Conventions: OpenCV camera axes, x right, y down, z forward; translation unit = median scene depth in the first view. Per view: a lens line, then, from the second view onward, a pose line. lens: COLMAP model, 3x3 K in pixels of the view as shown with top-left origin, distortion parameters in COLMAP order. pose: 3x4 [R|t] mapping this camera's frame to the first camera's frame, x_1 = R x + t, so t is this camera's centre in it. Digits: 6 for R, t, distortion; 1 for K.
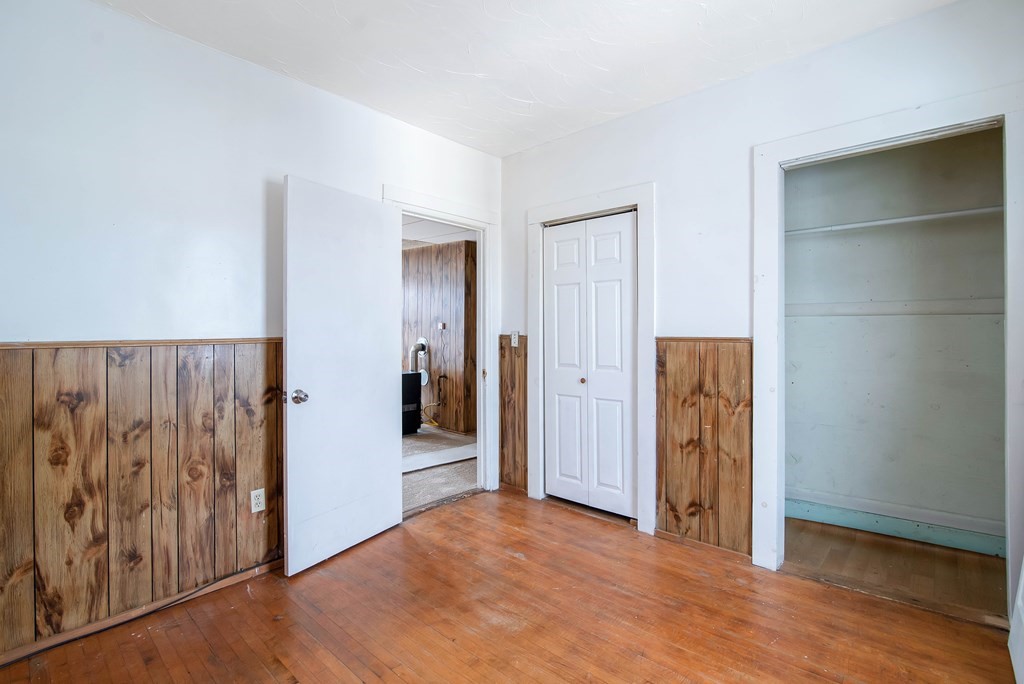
lens RADIAL K [[479.0, 0, 513.1], [0, 479.0, 338.3], [0, 0, 1]] dist [-0.018192, 0.001177]
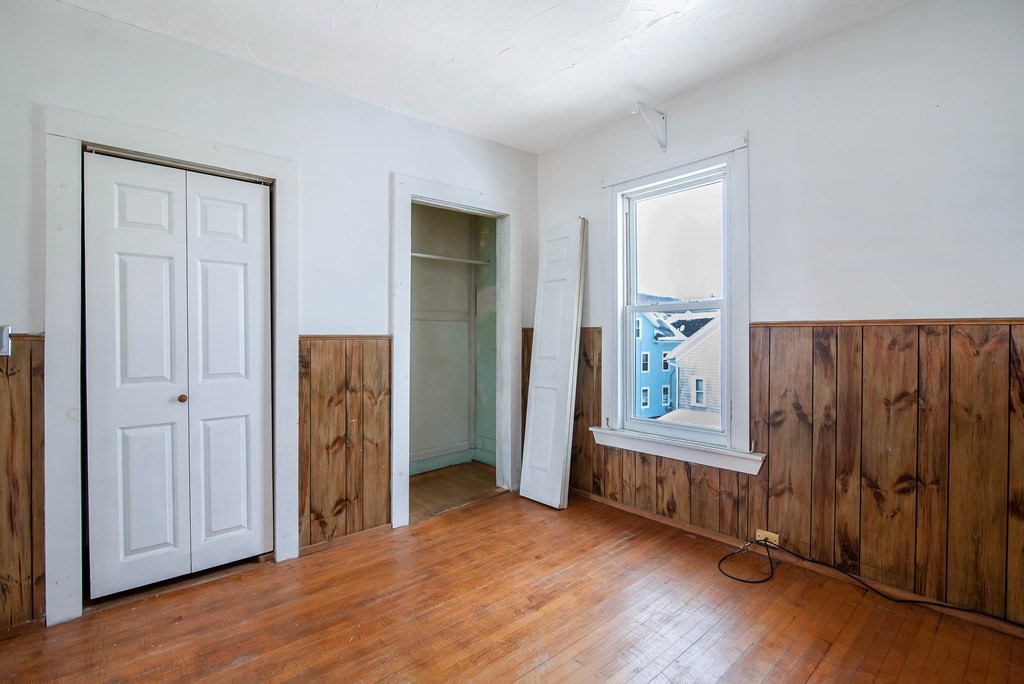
lens RADIAL K [[479.0, 0, 513.0], [0, 479.0, 337.4], [0, 0, 1]] dist [-0.018192, 0.001177]
pose [[0.118976, -0.006246, 0.992877, -0.578146], [0.014176, 0.999889, 0.004592, 0.003171], [-0.992796, 0.013528, 0.119051, 0.520783]]
